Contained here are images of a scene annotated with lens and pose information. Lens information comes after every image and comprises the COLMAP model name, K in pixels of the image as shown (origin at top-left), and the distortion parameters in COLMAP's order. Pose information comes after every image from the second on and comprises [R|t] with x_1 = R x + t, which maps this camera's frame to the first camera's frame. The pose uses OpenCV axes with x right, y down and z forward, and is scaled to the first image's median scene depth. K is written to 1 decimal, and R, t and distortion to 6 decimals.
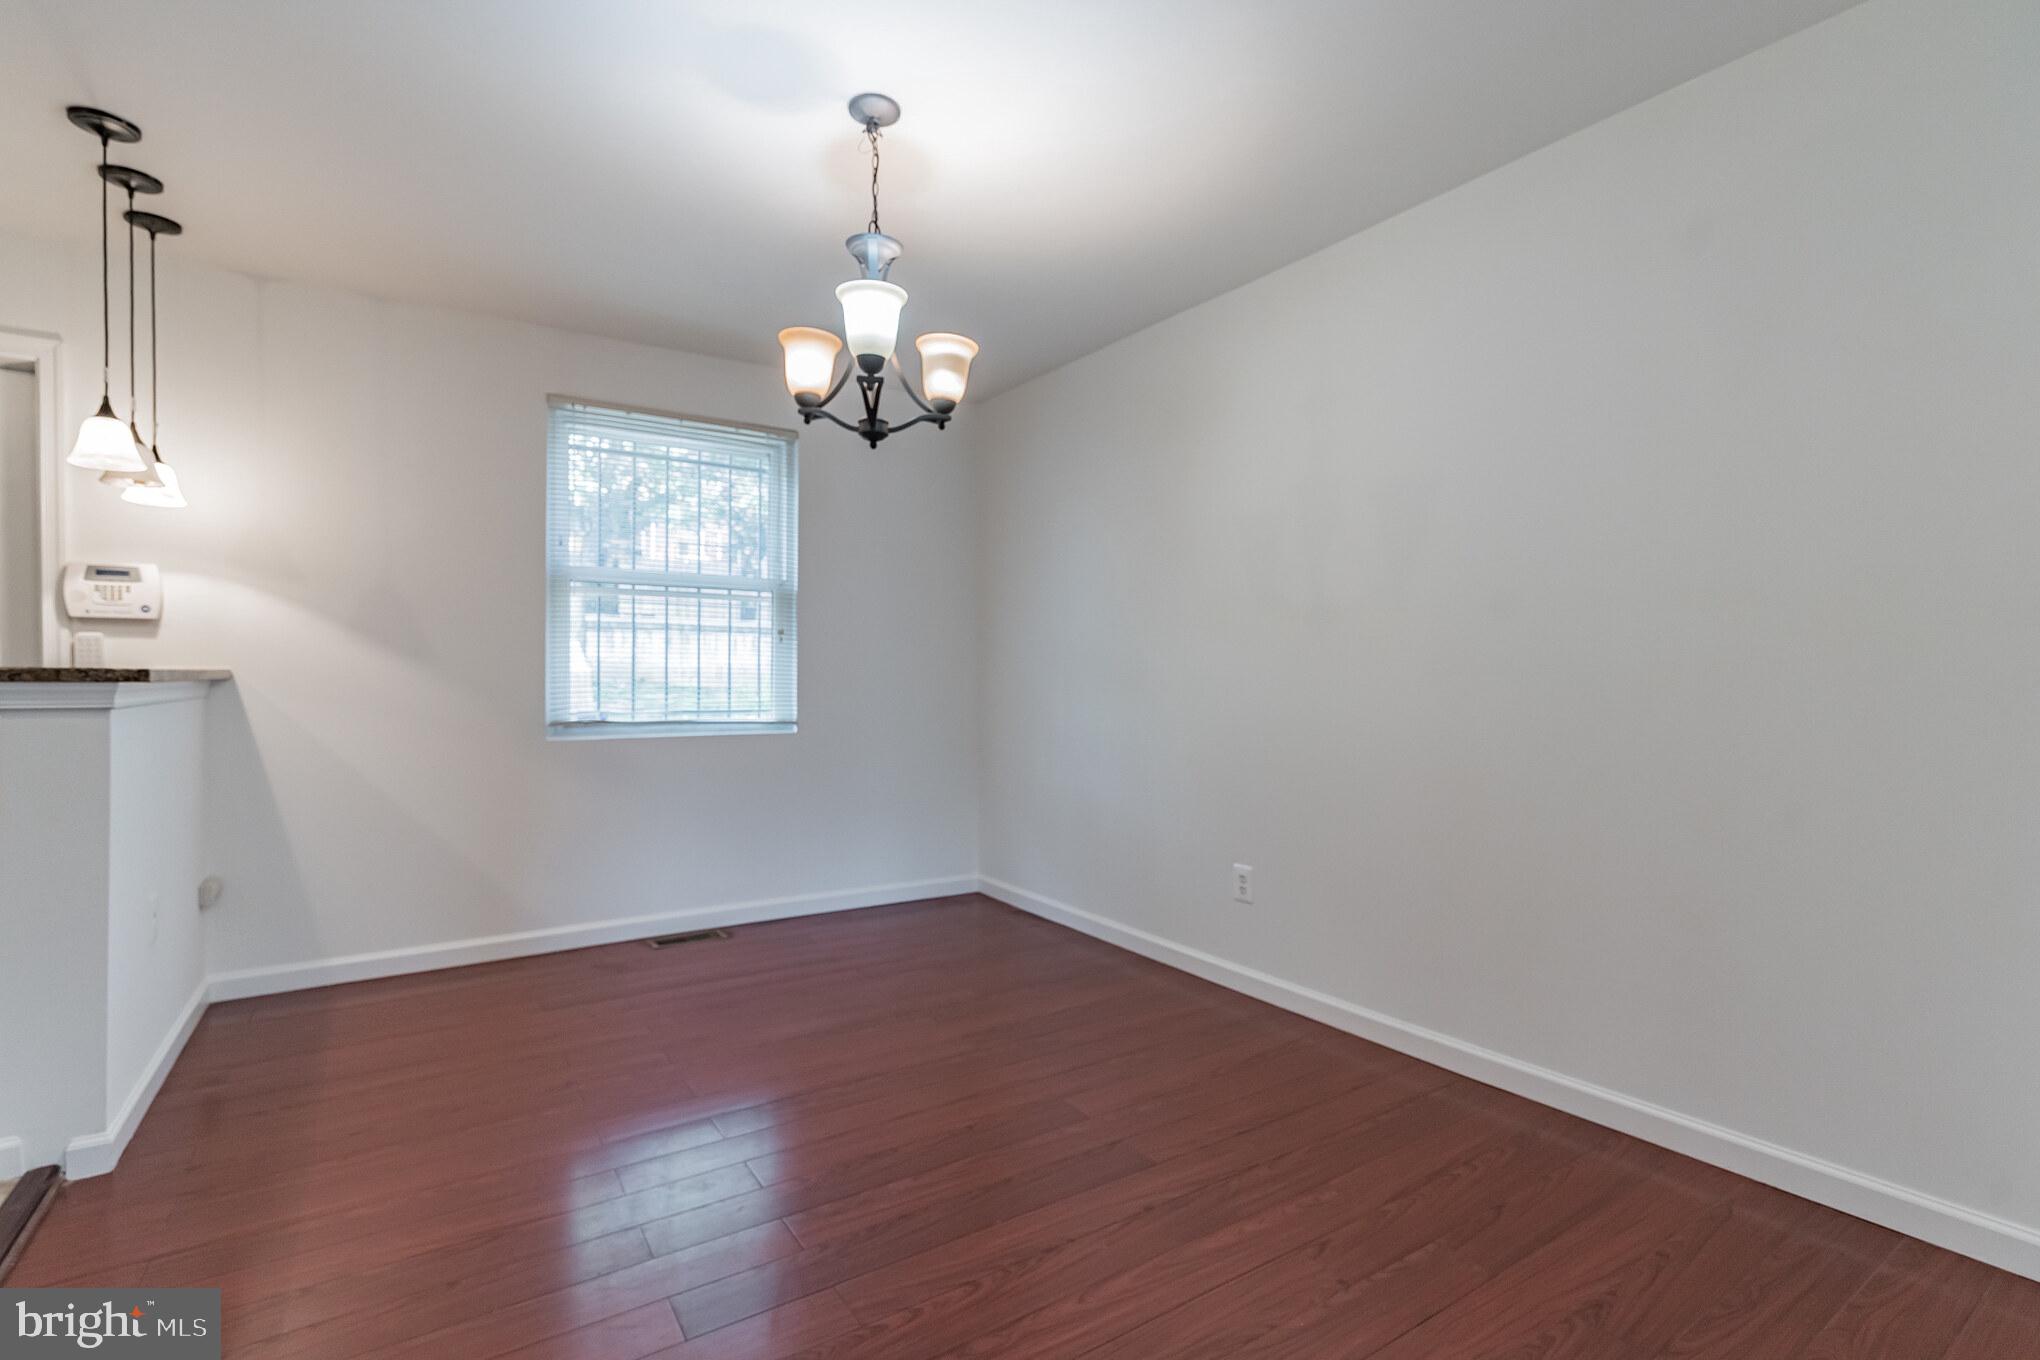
lens RADIAL K [[931.8, 0, 1031.0], [0, 931.8, 691.3], [0, 0, 1]] dist [-0.002609, 0.000680]
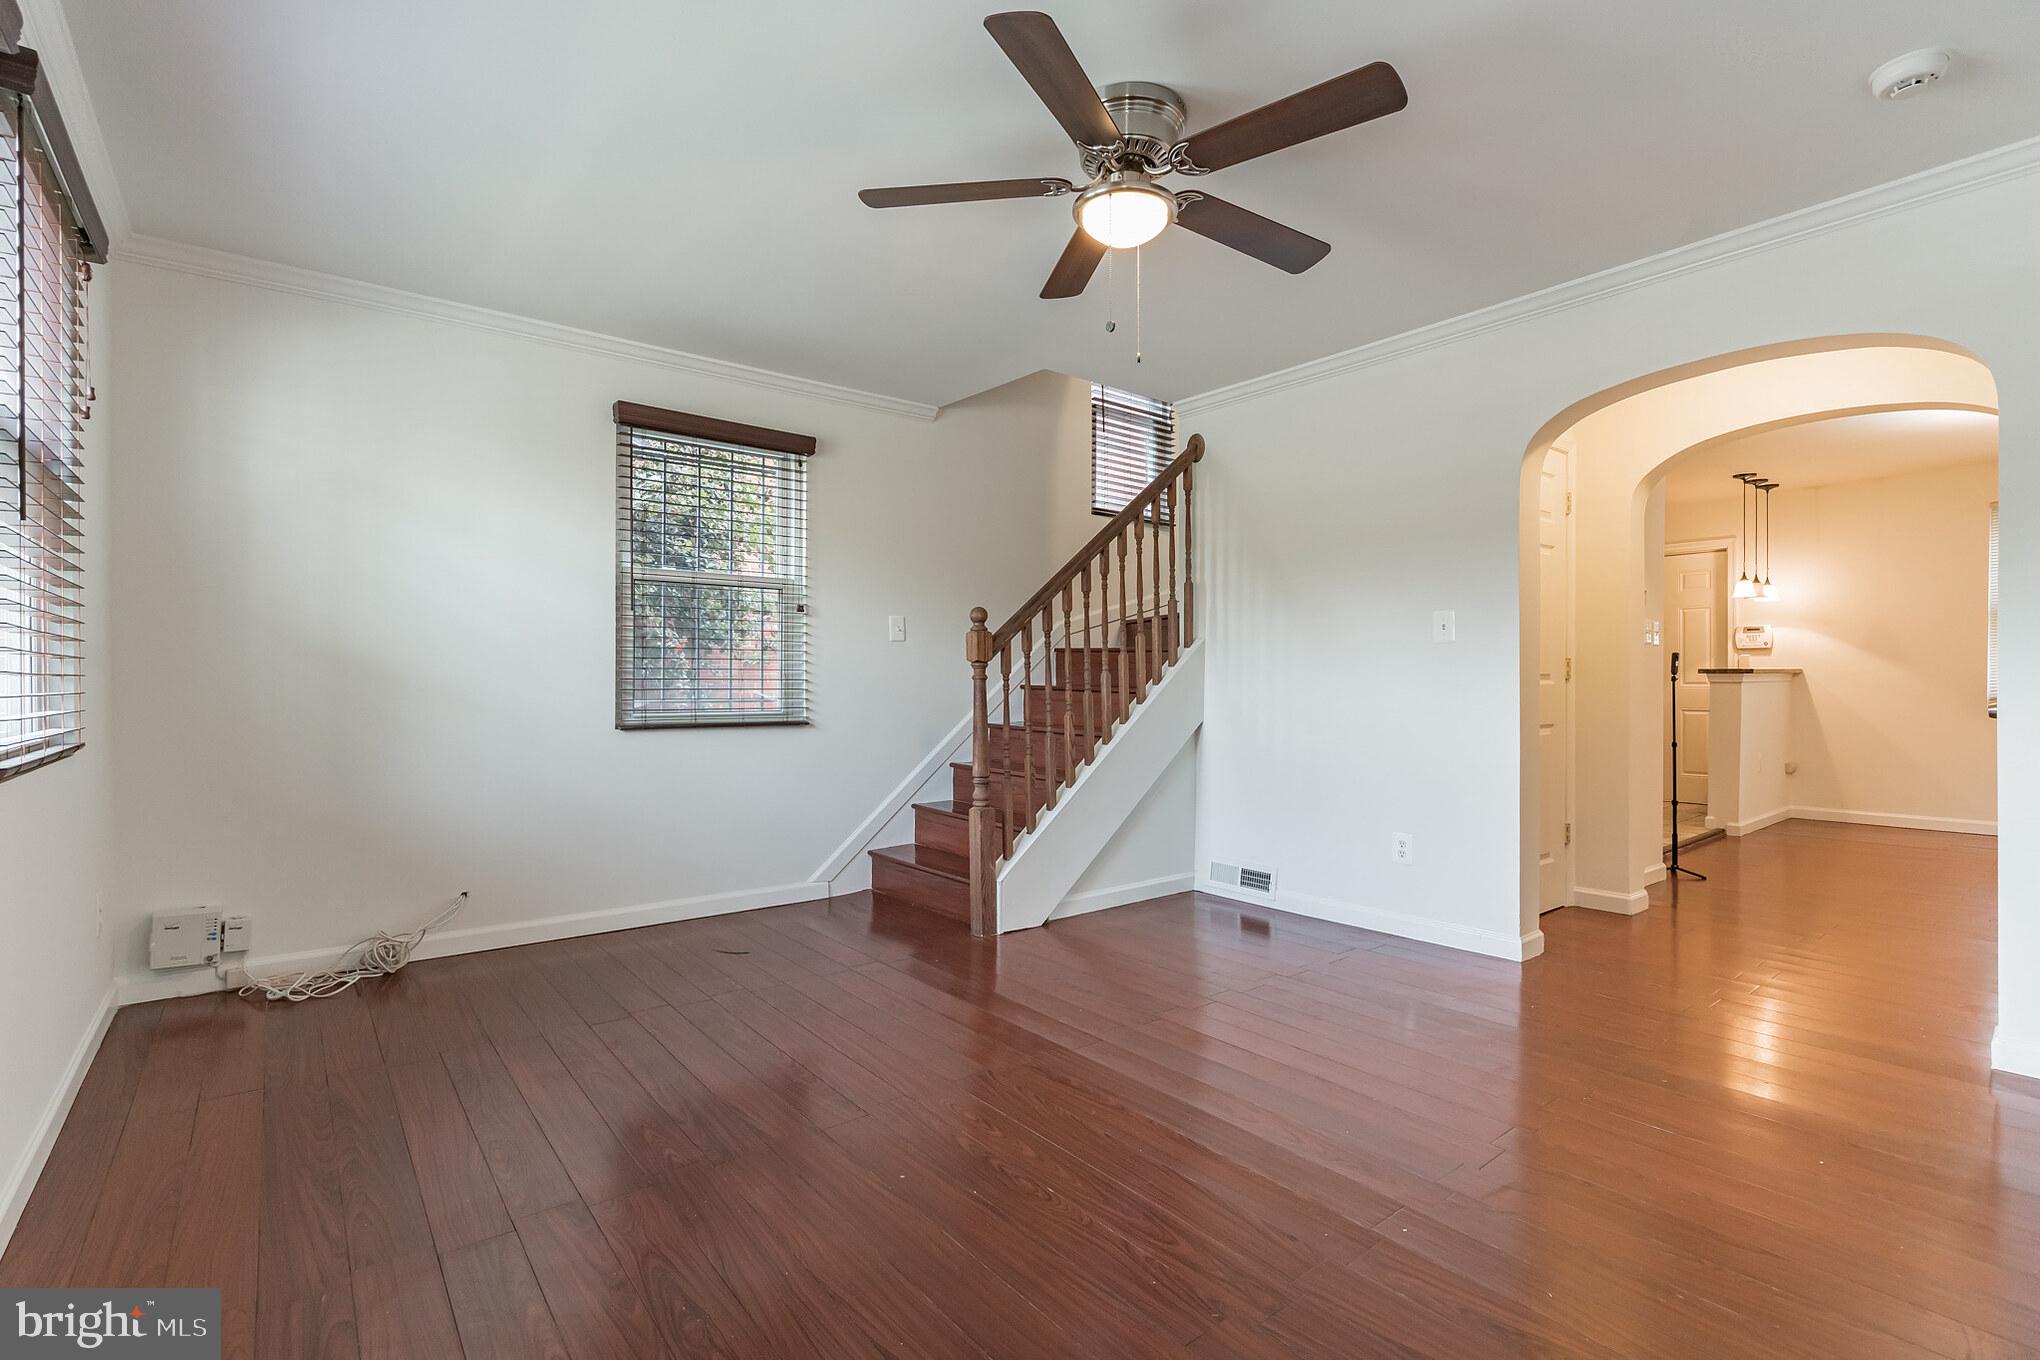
lens RADIAL K [[931.8, 0, 1014.5], [0, 931.8, 670.4], [0, 0, 1]] dist [-0.002609, 0.000680]
pose [[0.074352, -0.006625, -0.997210, 1.300440], [-0.015738, 0.999846, -0.007816, 0.029048], [0.997108, 0.016275, 0.074236, -1.110217]]
